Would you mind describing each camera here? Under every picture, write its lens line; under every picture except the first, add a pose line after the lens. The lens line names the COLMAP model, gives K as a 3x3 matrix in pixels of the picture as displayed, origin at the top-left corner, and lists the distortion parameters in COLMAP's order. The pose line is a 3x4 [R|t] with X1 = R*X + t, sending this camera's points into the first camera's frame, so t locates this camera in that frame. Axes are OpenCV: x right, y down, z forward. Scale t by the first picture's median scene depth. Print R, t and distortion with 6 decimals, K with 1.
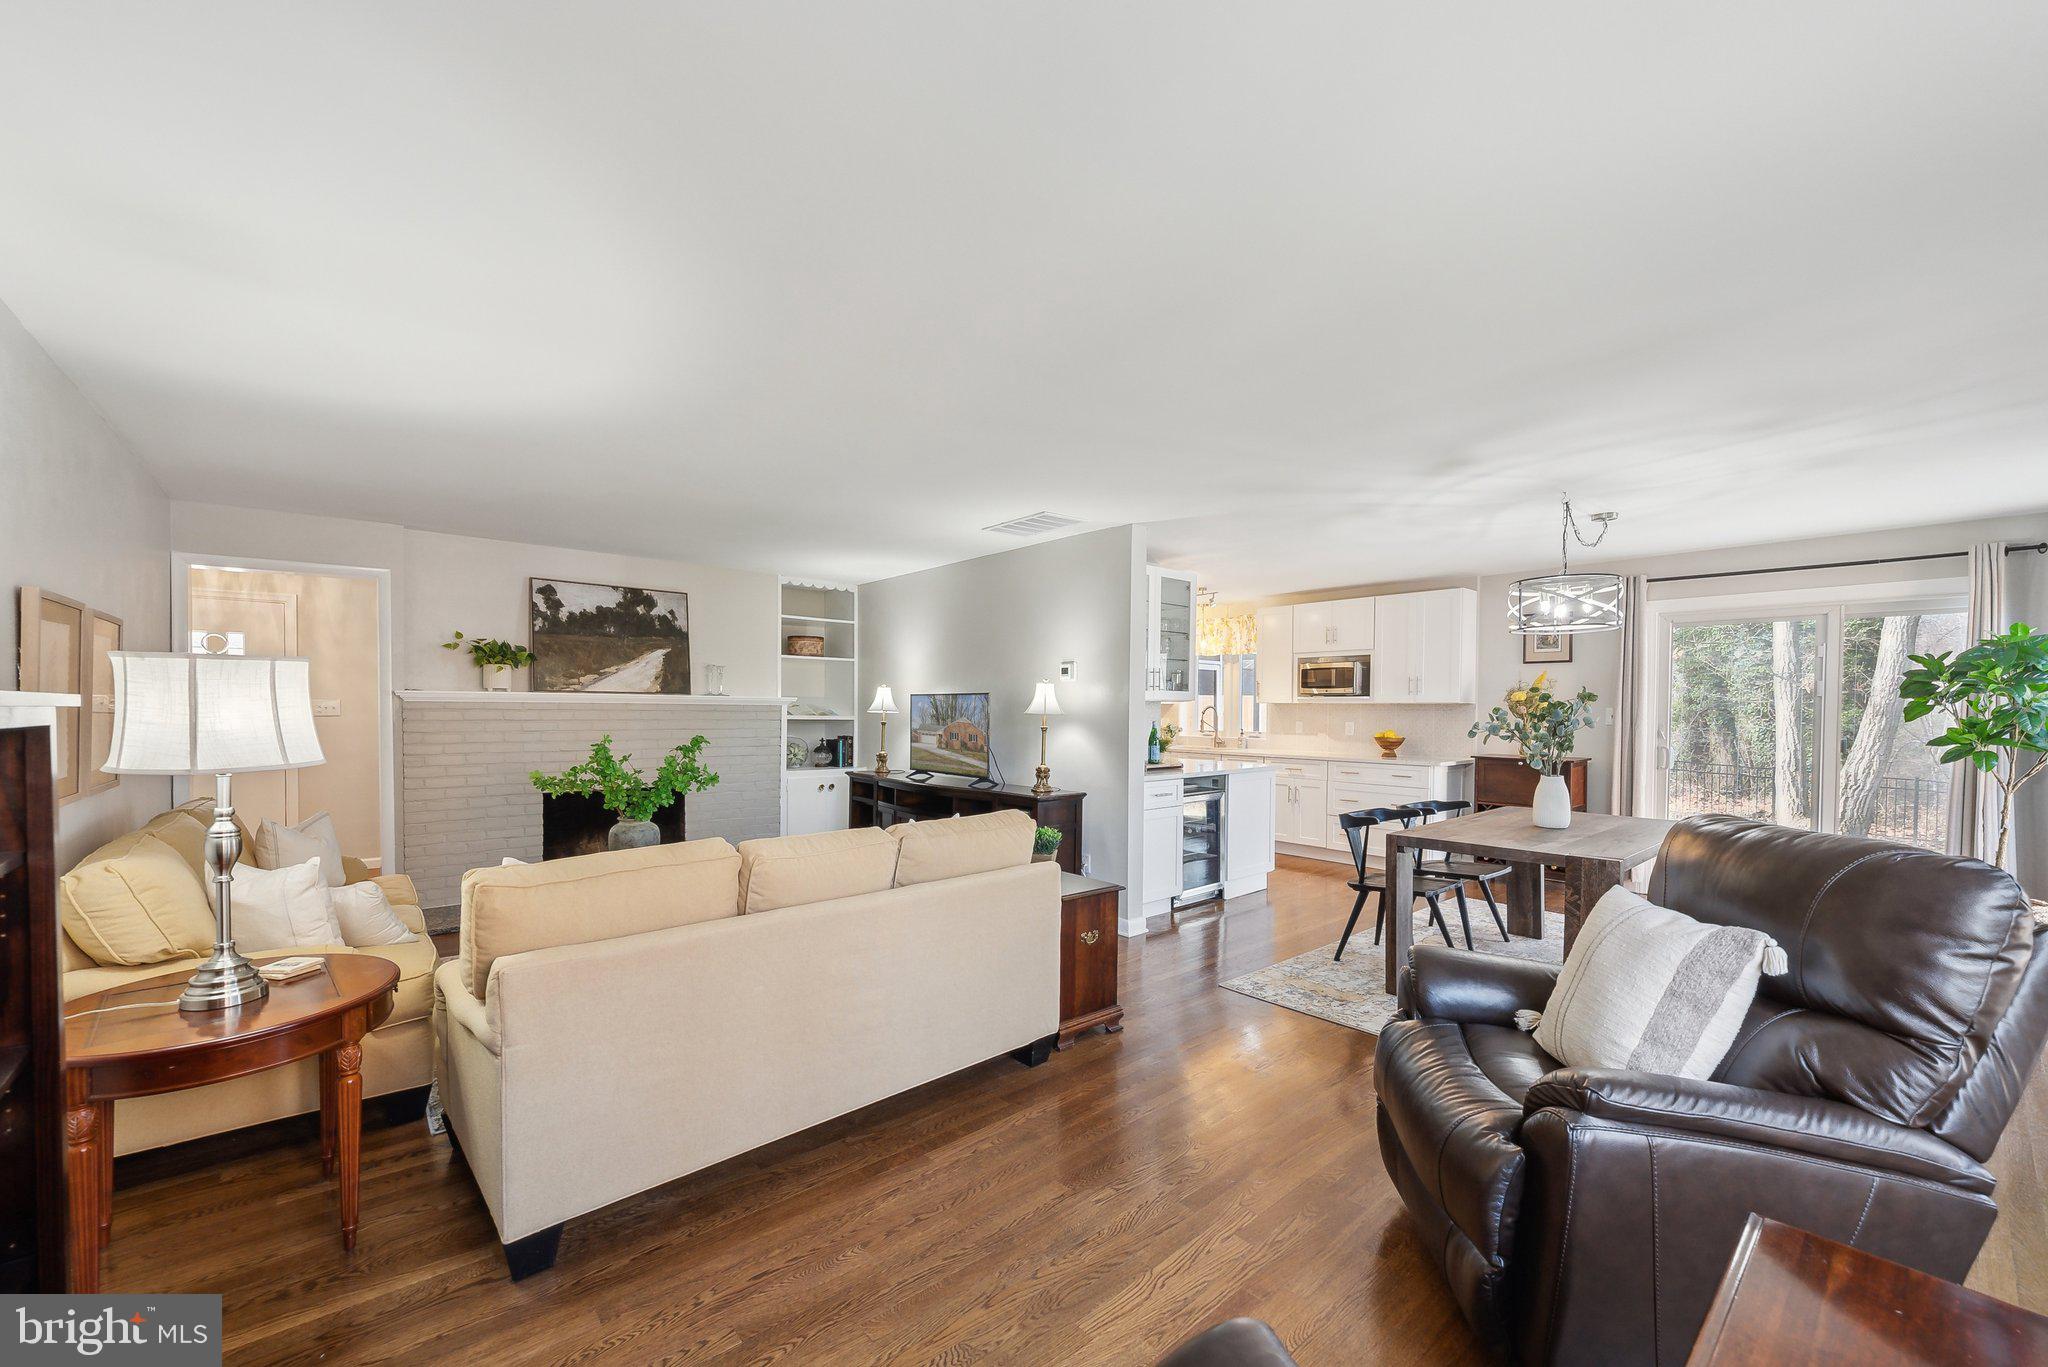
lens RADIAL K [[772.4, 0, 1013.8], [0, 772.4, 716.4], [0, 0, 1]] dist [0.000566, 0.000250]
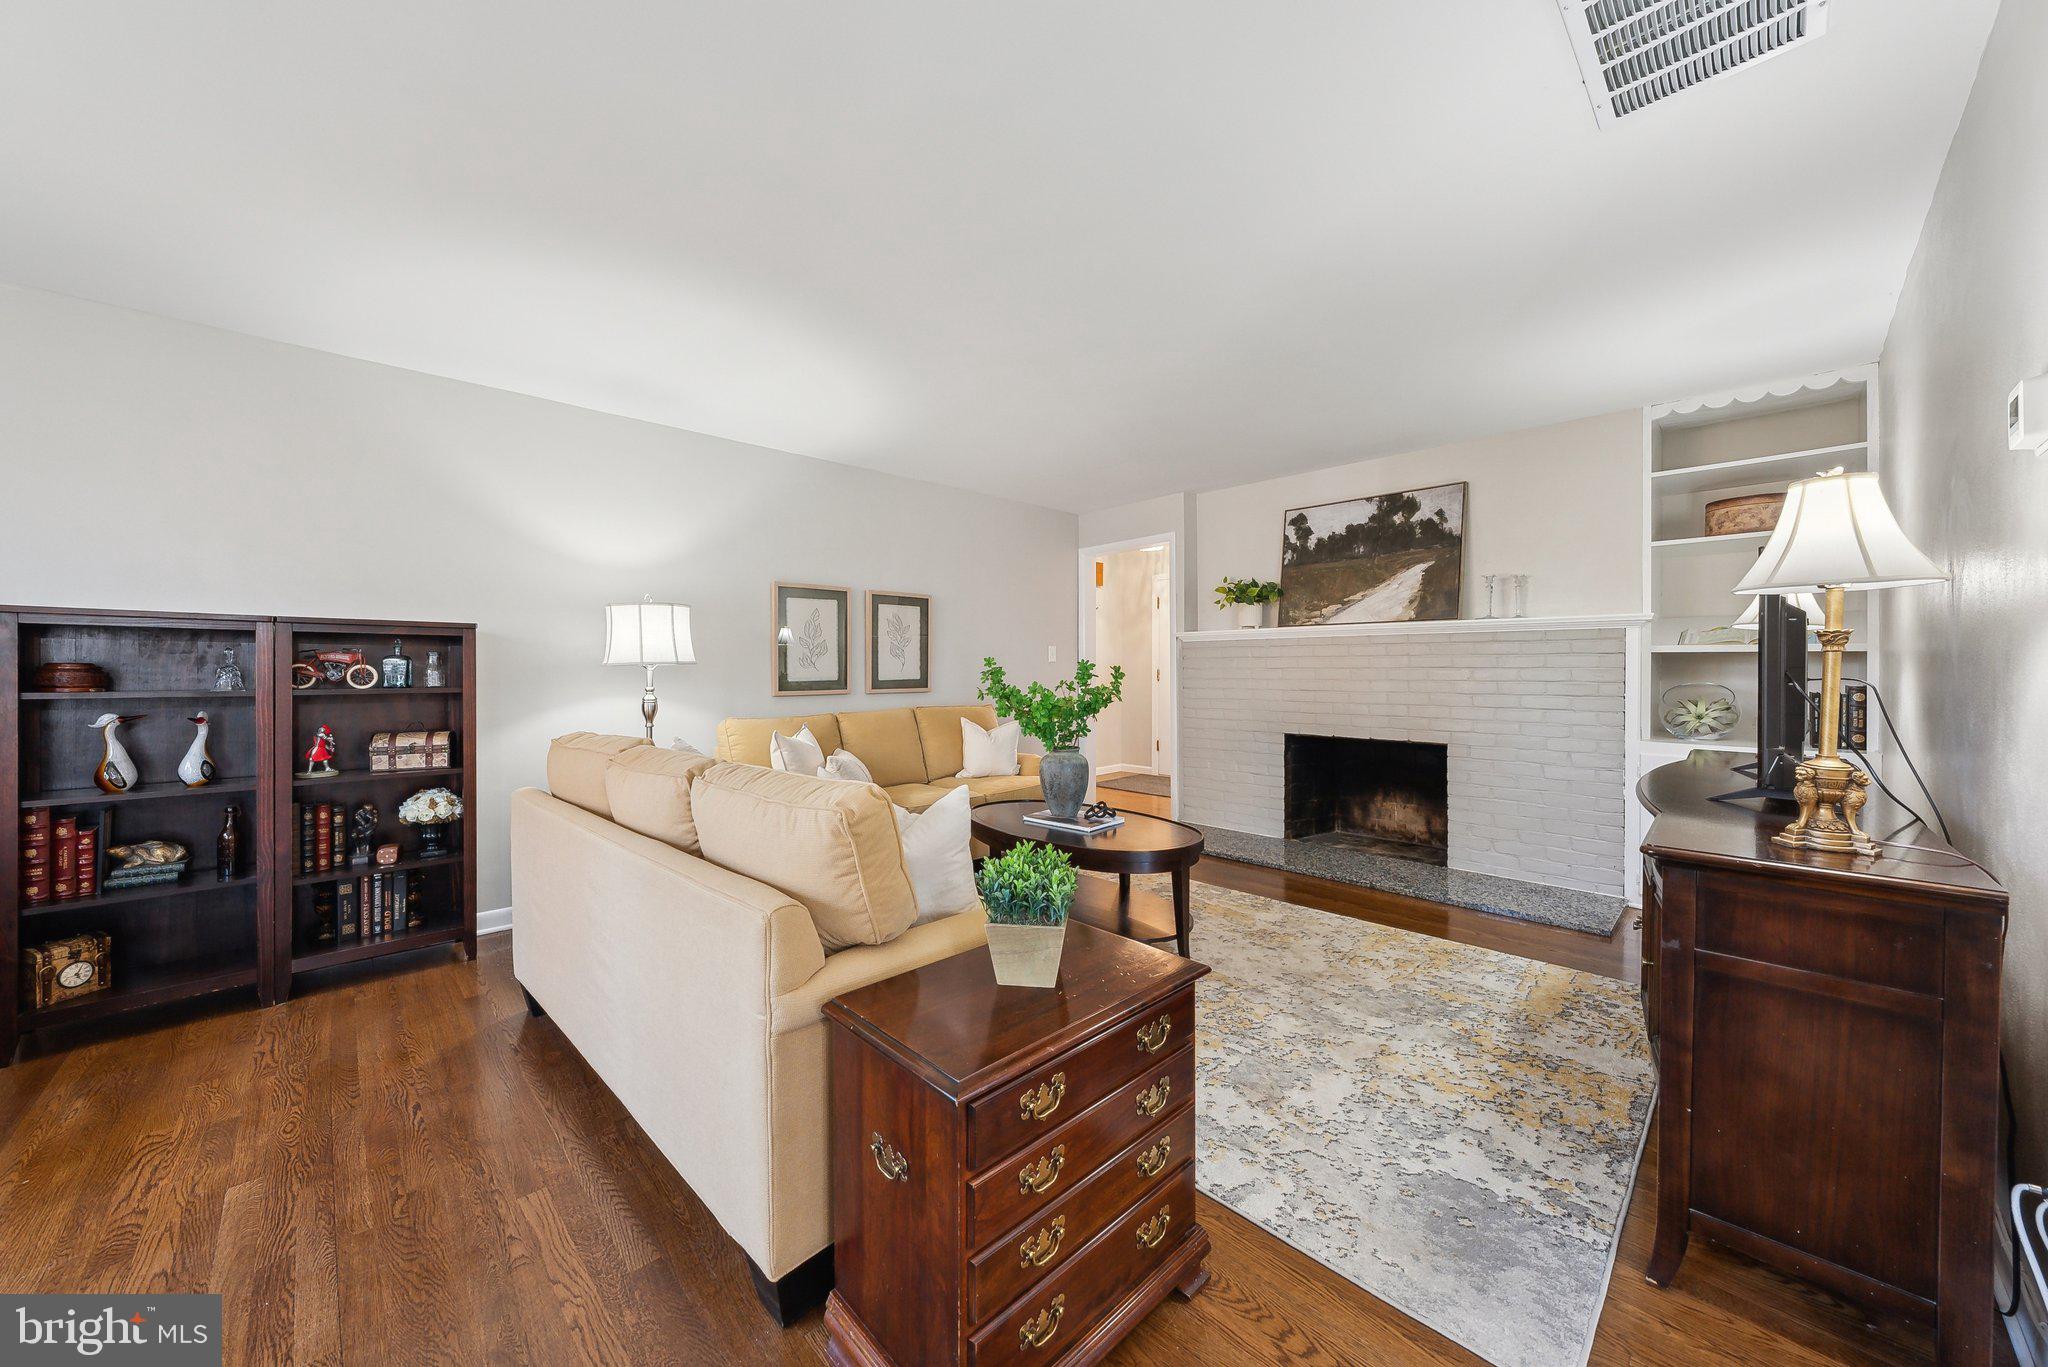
lens RADIAL K [[733.8, 0, 1024.0], [0, 733.8, 683.5], [0, 0, 1]] dist [0.000021, -0.000001]
pose [[0.066450, 0.008111, -0.997757, 0.262418], [-0.008895, 0.999932, 0.007536, 0.032081], [0.997750, 0.008374, 0.066518, 0.587172]]
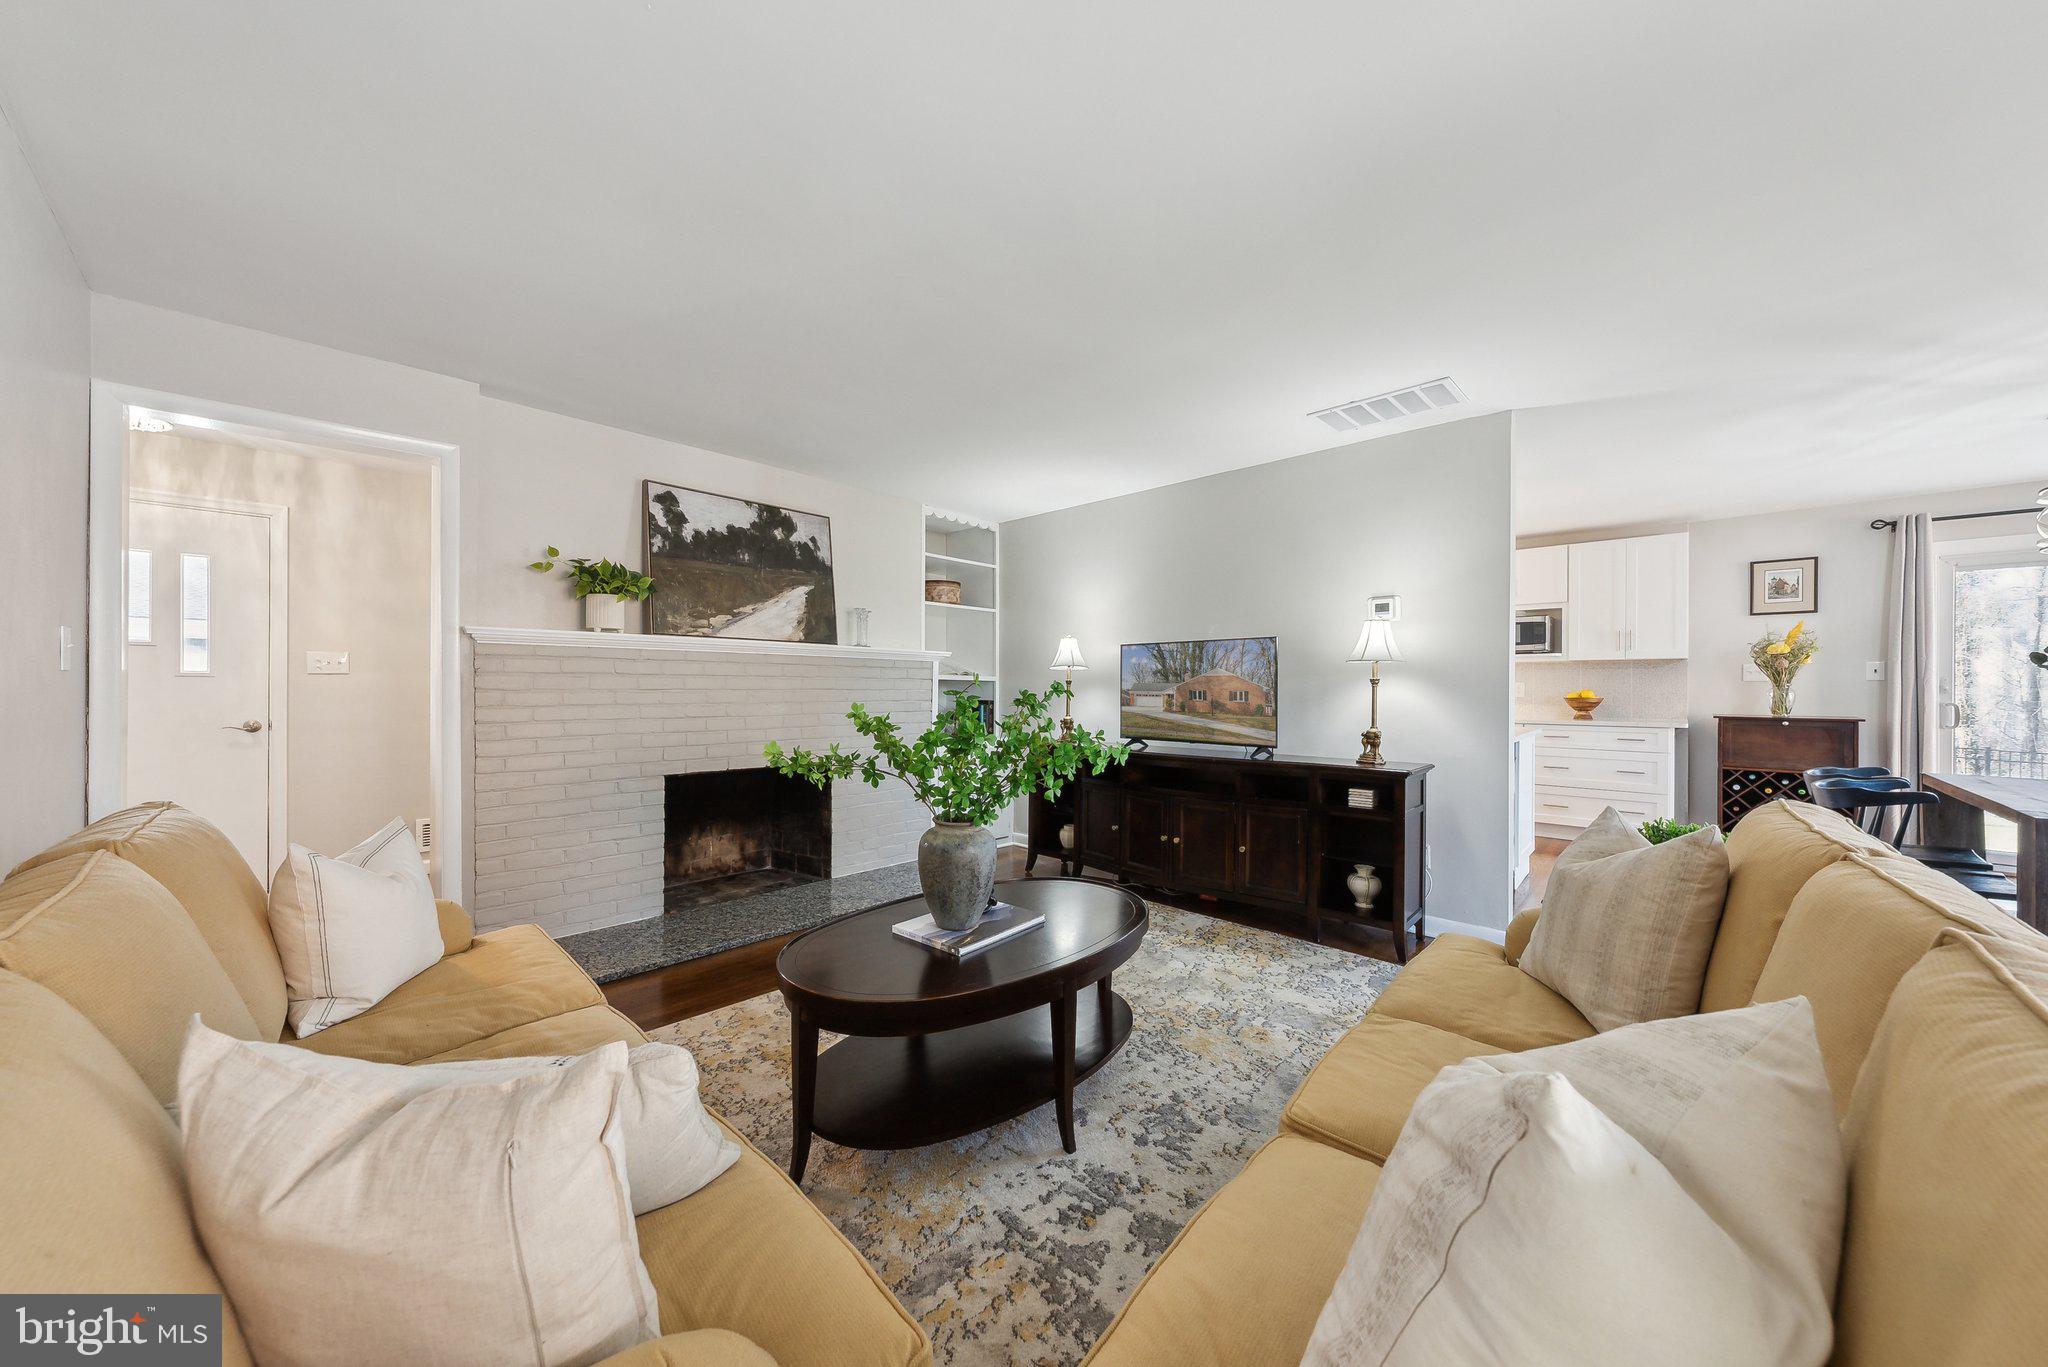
lens RADIAL K [[696.3, 0, 1024.0], [0, 696.3, 683.5], [0, 0, 1]] dist [-0.000221, -0.000271]
pose [[0.995357, -0.003550, 0.096185, -0.319751], [0.004868, 0.999898, -0.013464, 0.022474], [-0.096127, 0.013870, 0.995272, 0.300348]]
